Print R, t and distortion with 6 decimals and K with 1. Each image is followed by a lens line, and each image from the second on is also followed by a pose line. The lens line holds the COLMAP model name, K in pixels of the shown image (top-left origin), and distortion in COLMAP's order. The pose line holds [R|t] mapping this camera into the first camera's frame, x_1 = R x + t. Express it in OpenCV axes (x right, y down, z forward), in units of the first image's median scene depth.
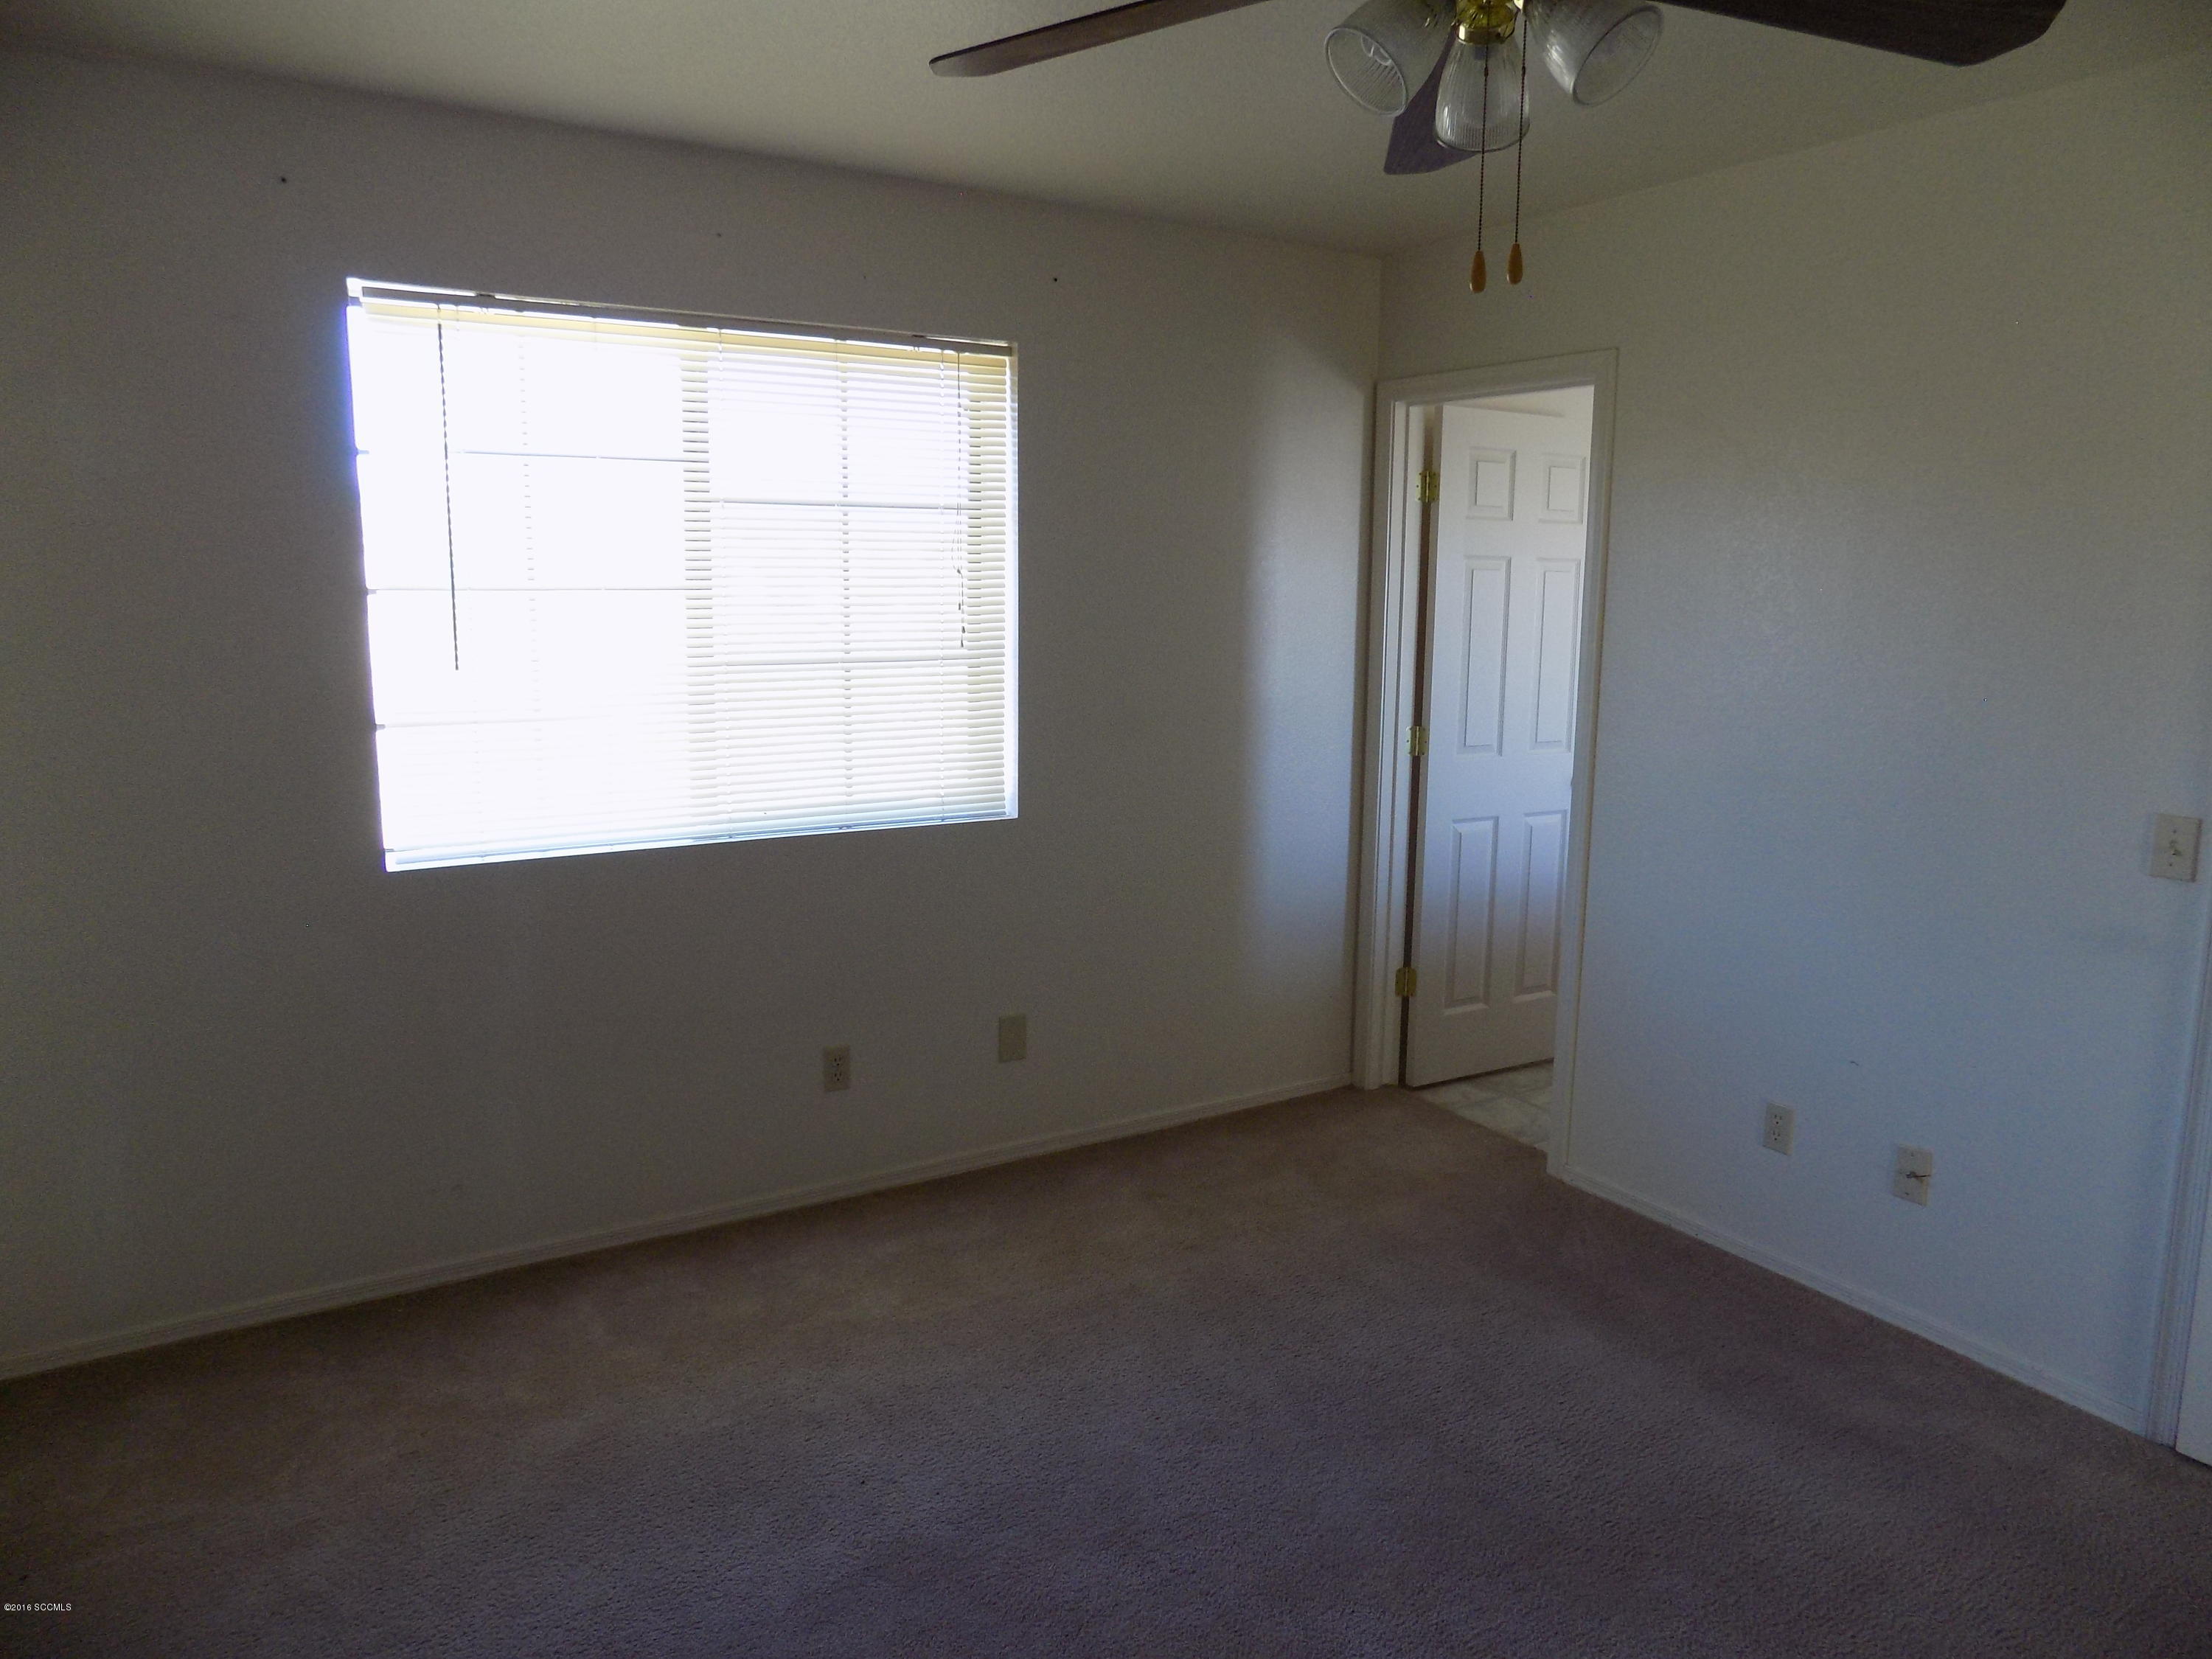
lens RADIAL K [[1488.5, 0, 1109.6], [0, 1488.5, 817.7], [0, 0, 1]] dist [-0.072915, 0.068577]
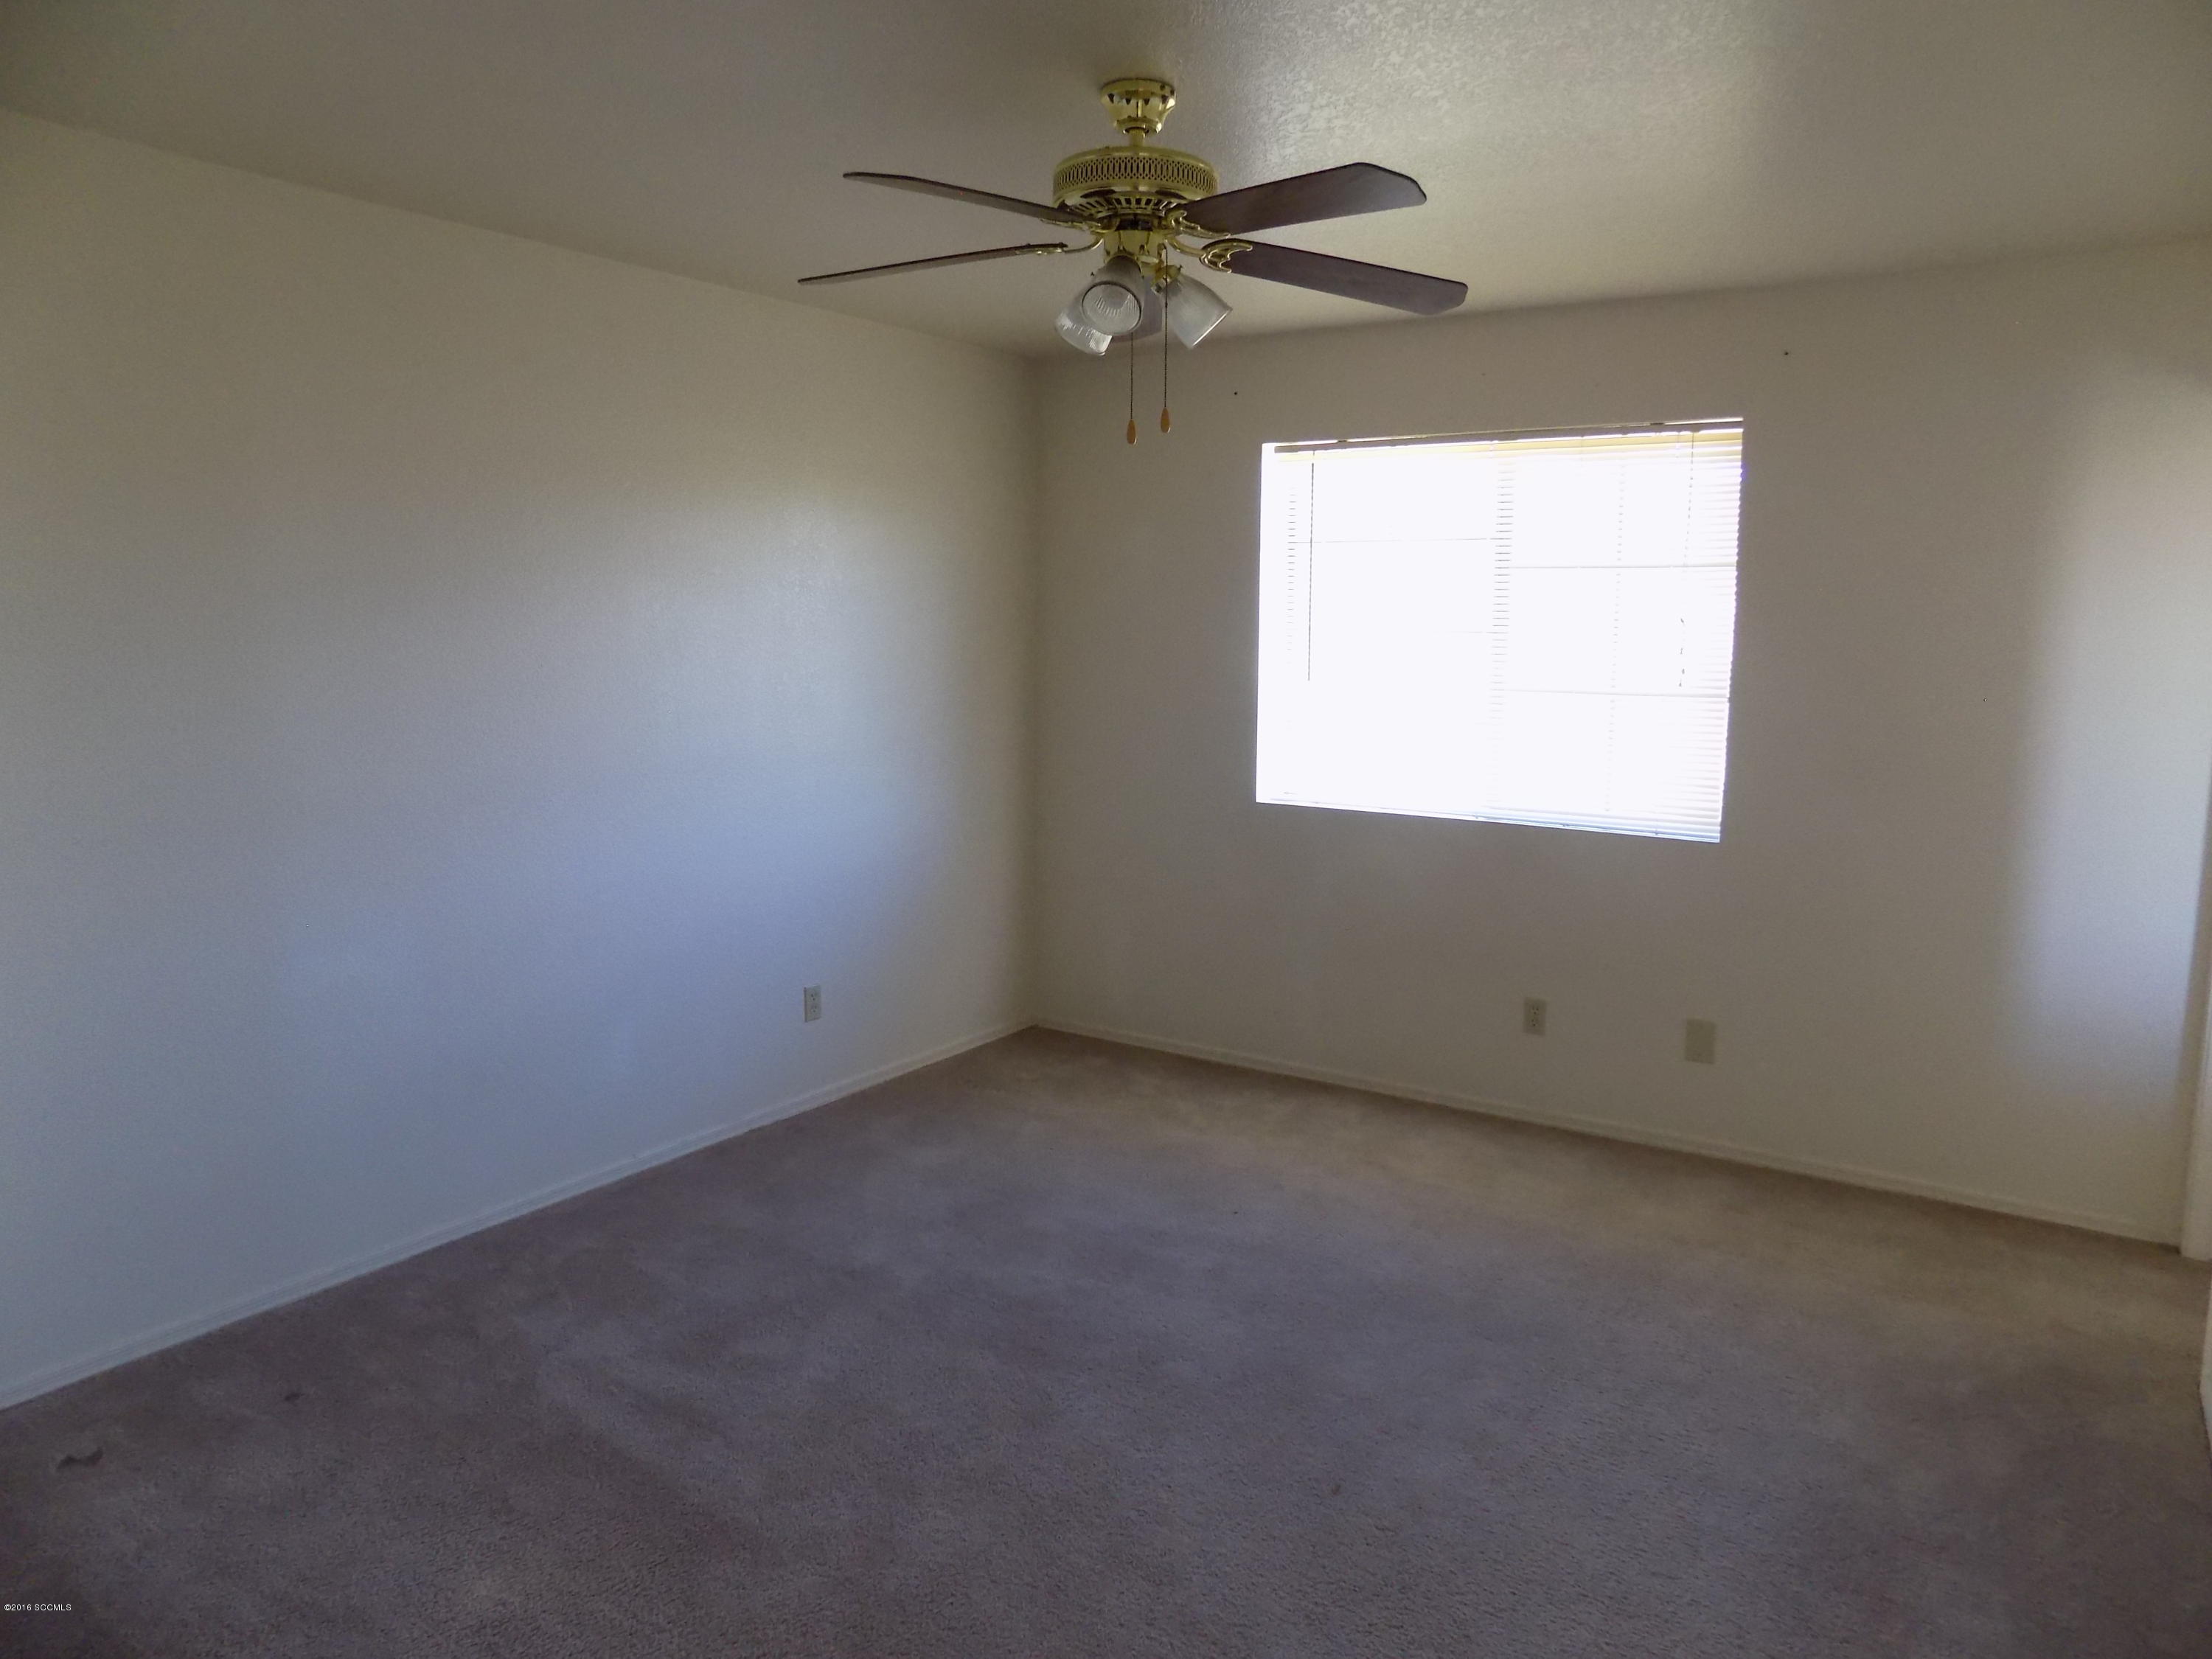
lens RADIAL K [[1488.5, 0, 1109.6], [0, 1488.5, 817.7], [0, 0, 1]] dist [-0.072915, 0.068577]
pose [[0.419145, 0.114299, -0.900696, 0.815446], [-0.151377, 0.986956, 0.054802, -0.010076], [0.895211, 0.113375, 0.430980, 0.130899]]
